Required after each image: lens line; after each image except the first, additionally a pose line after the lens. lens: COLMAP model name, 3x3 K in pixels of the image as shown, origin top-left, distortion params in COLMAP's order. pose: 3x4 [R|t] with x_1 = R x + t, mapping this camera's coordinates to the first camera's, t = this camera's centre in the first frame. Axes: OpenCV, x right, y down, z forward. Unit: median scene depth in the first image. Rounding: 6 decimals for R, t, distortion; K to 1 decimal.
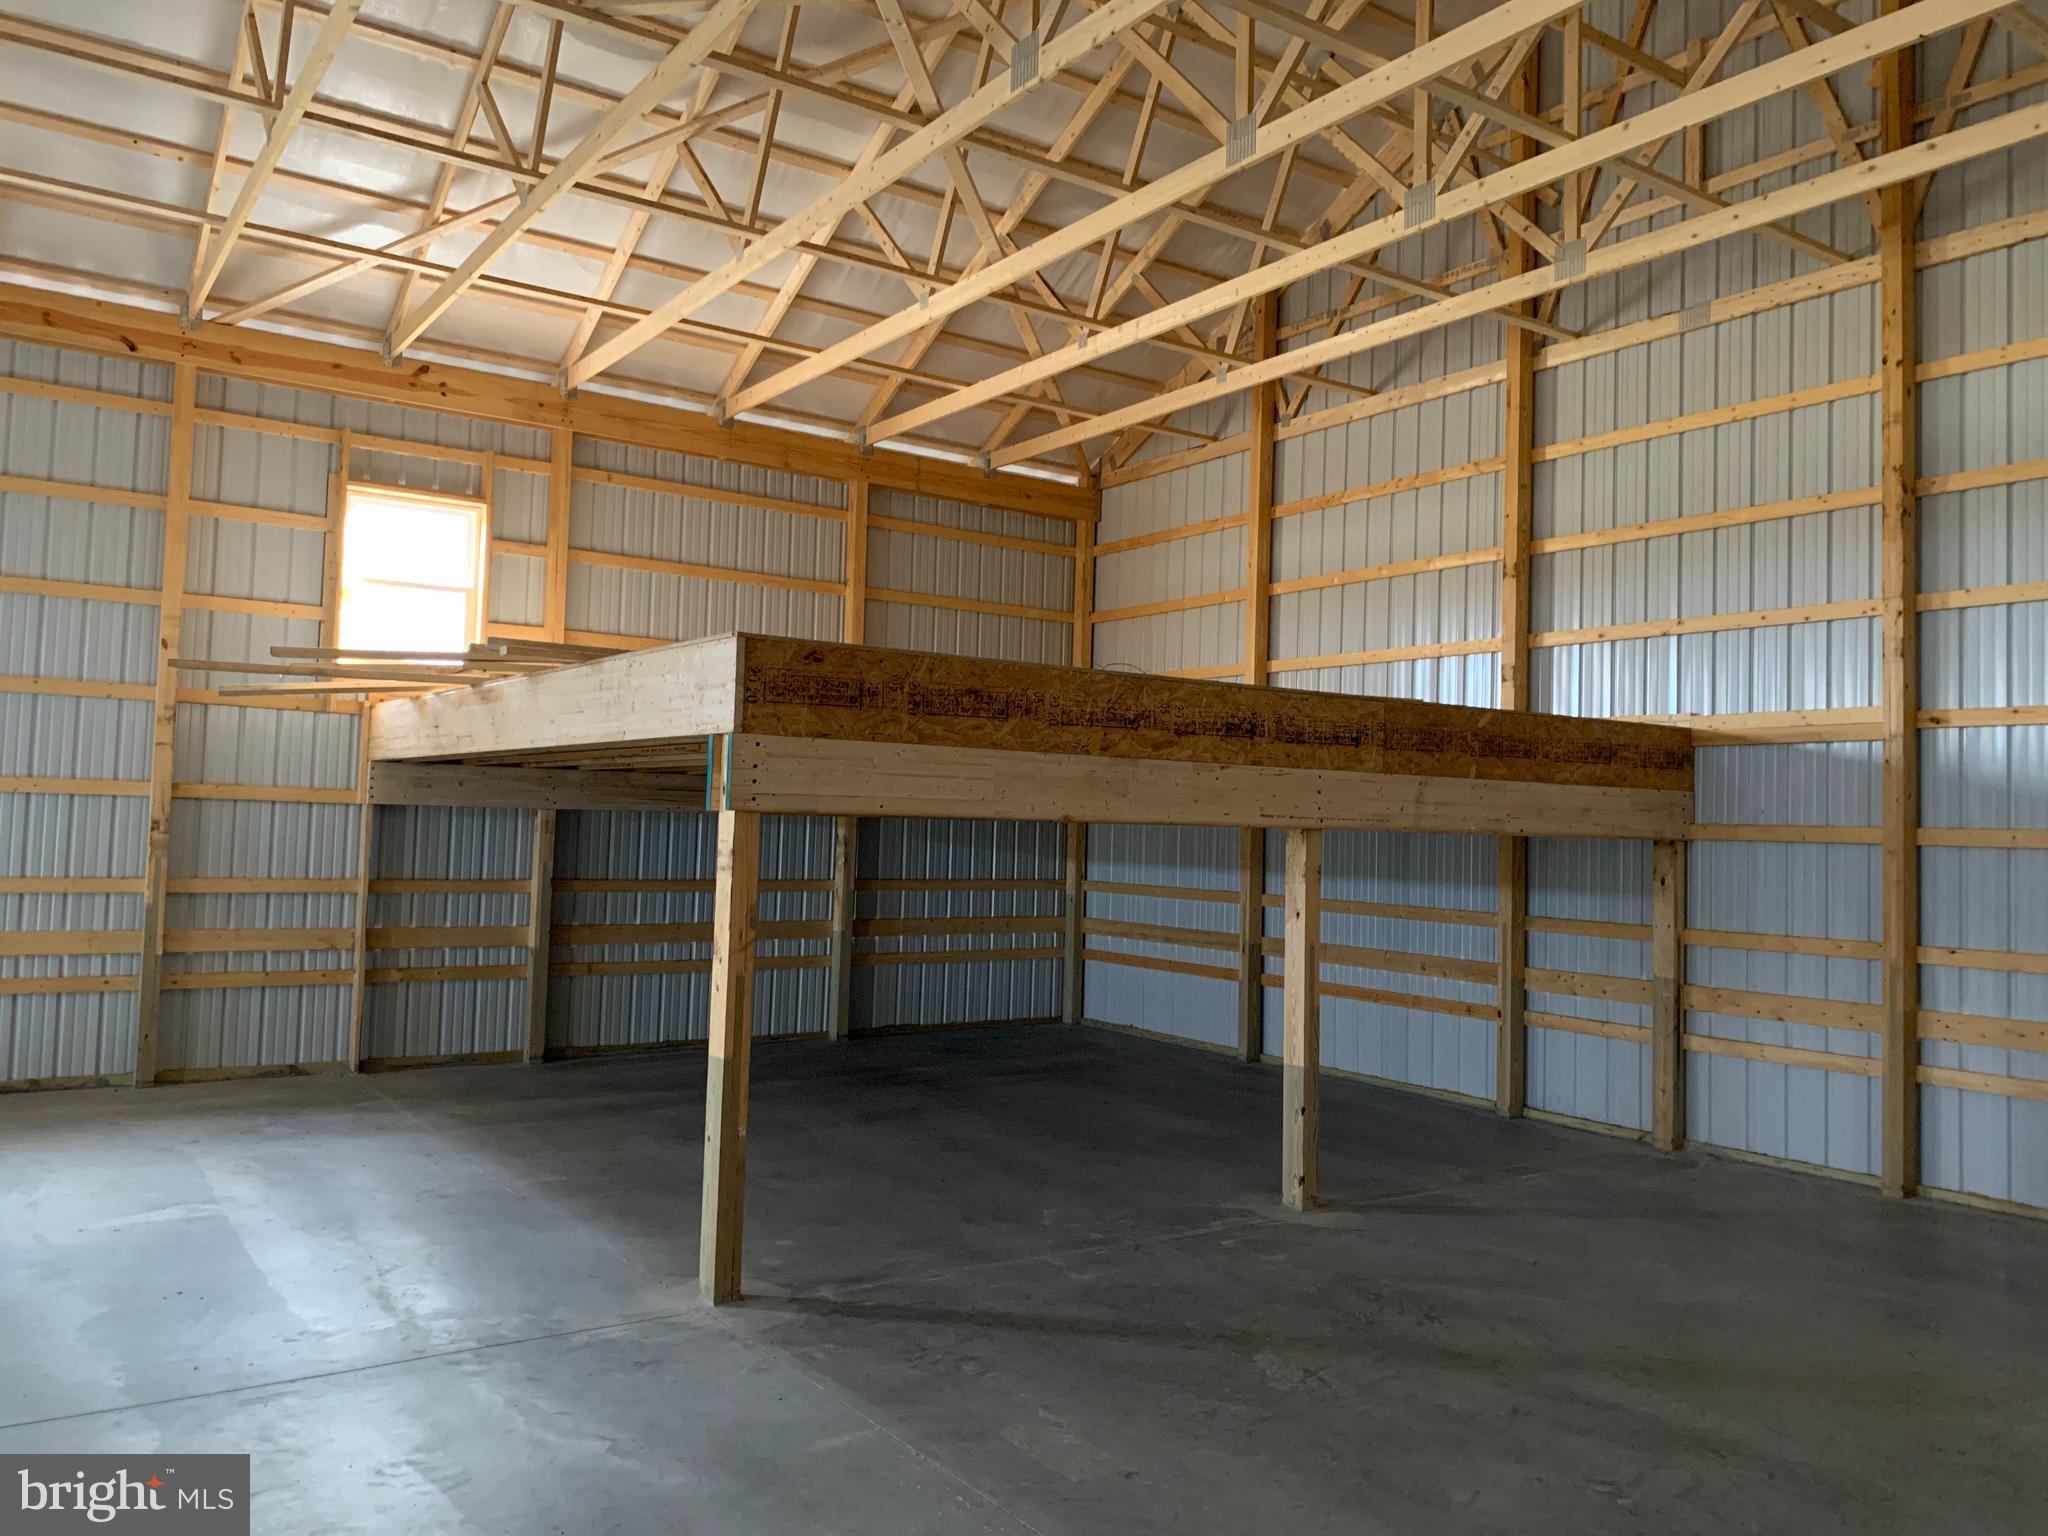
lens RADIAL K [[1566.8, 0, 1053.9], [0, 1566.8, 731.5], [0, 0, 1]] dist [0.036975, -0.000747]
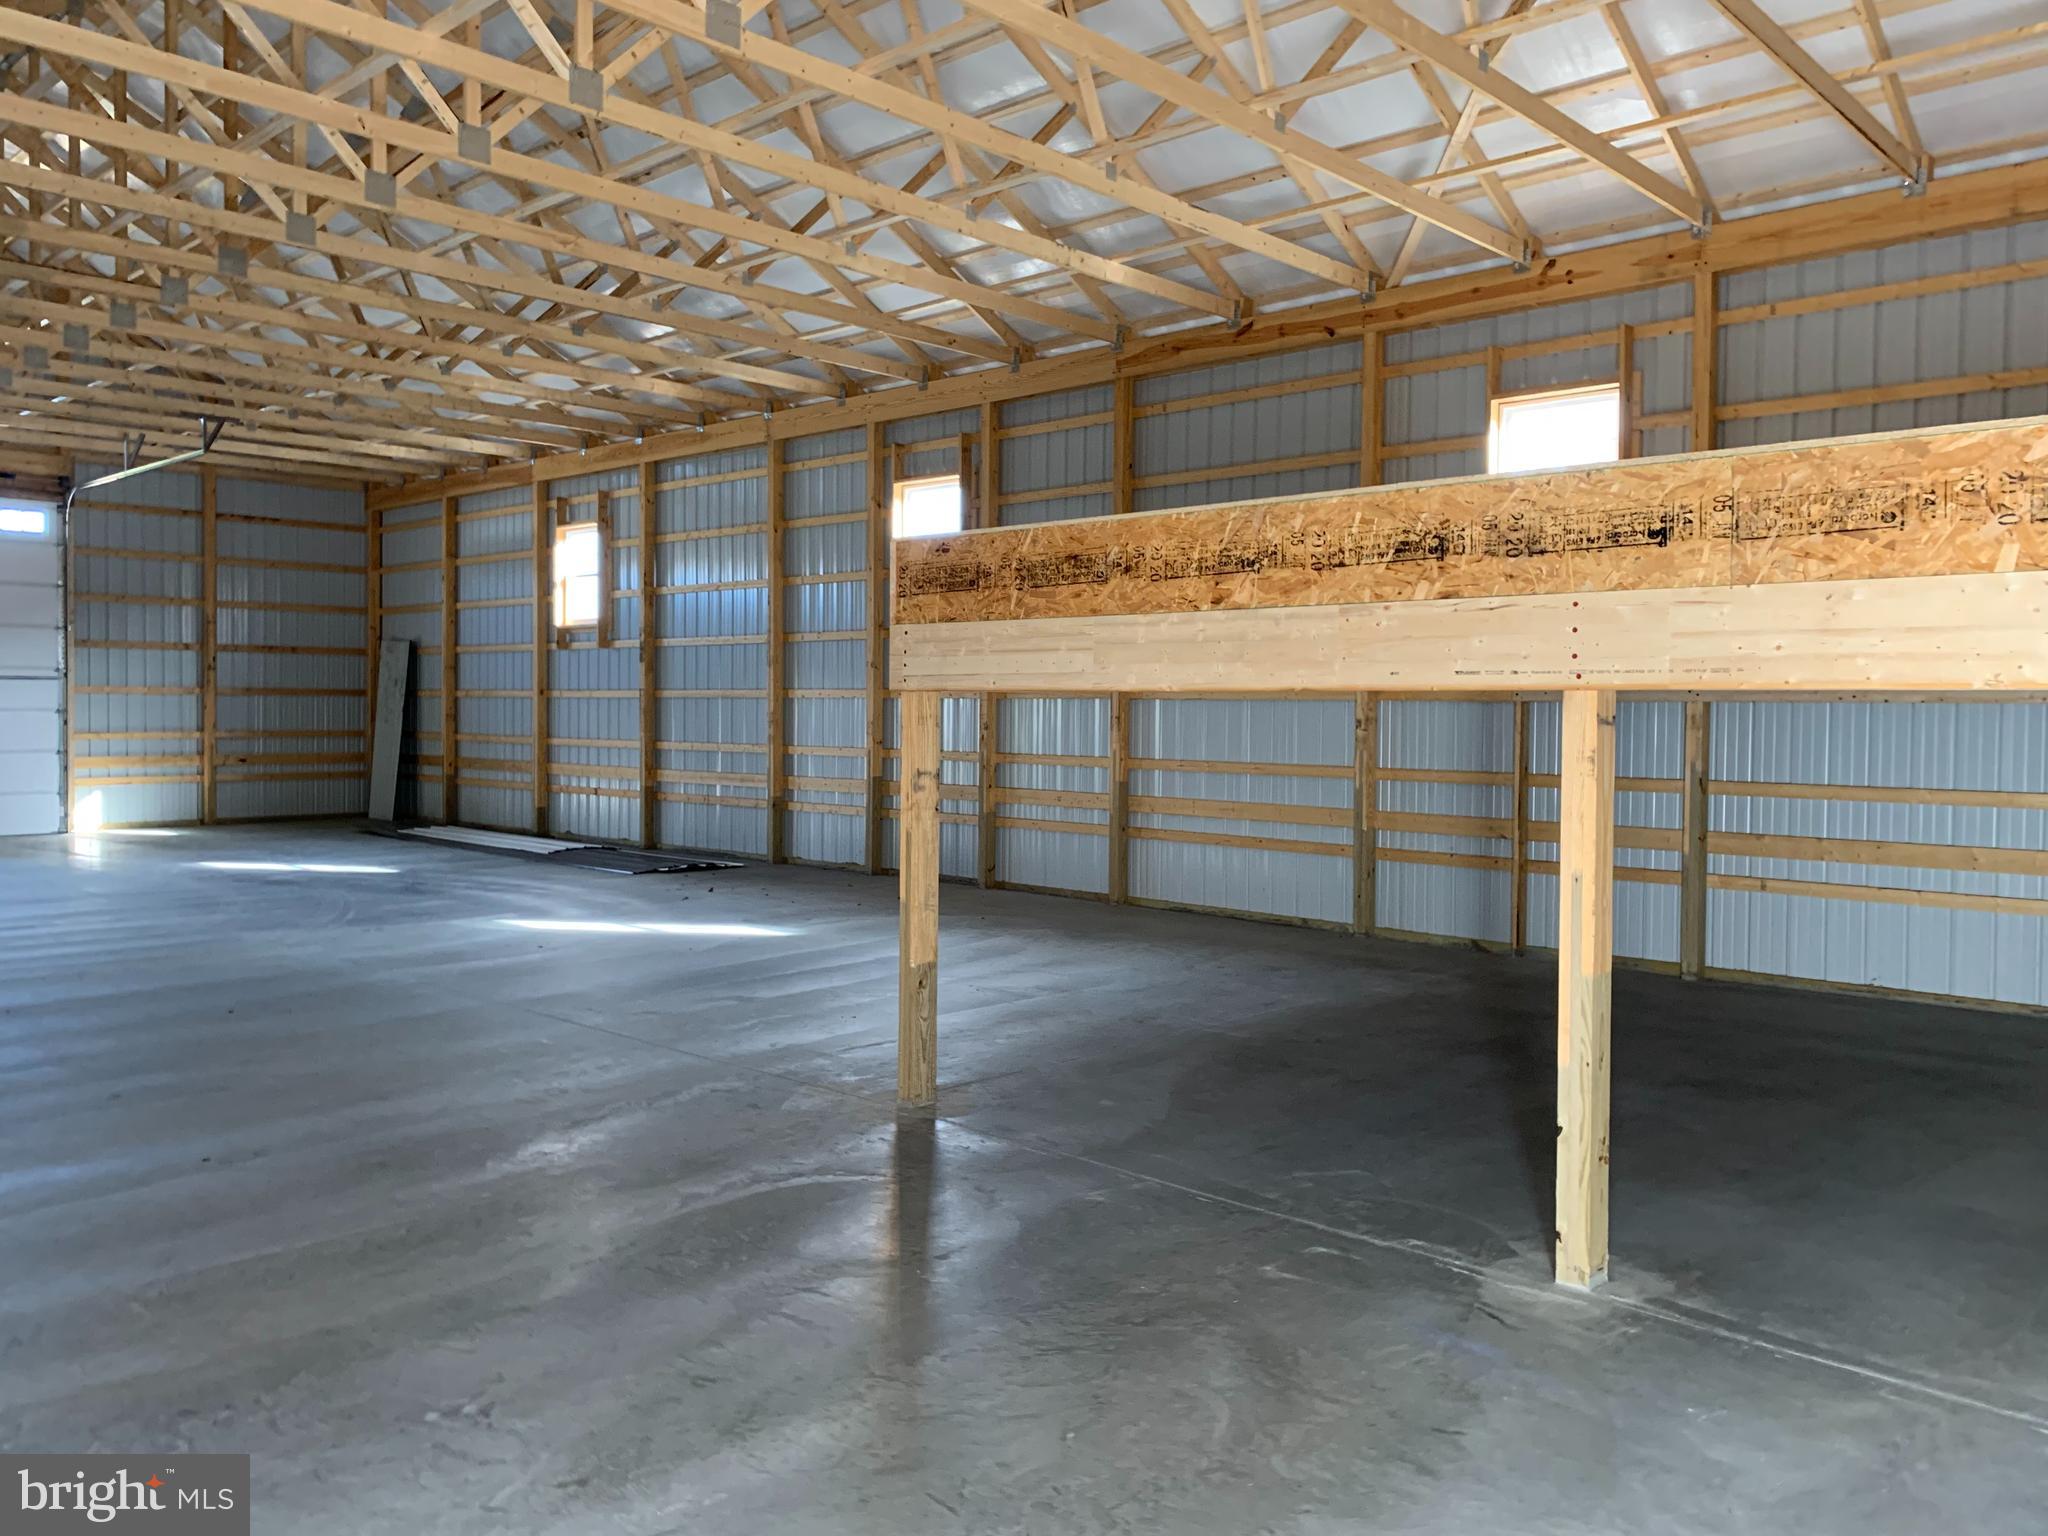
lens RADIAL K [[1557.0, 0, 1016.3], [0, 1557.0, 740.5], [0, 0, 1]] dist [0.083468, -0.119313]
pose [[0.194413, -0.006179, -0.980900, 0.830322], [0.058277, 0.998287, 0.005262, 0.075101], [0.979187, -0.058187, 0.194440, 0.748010]]
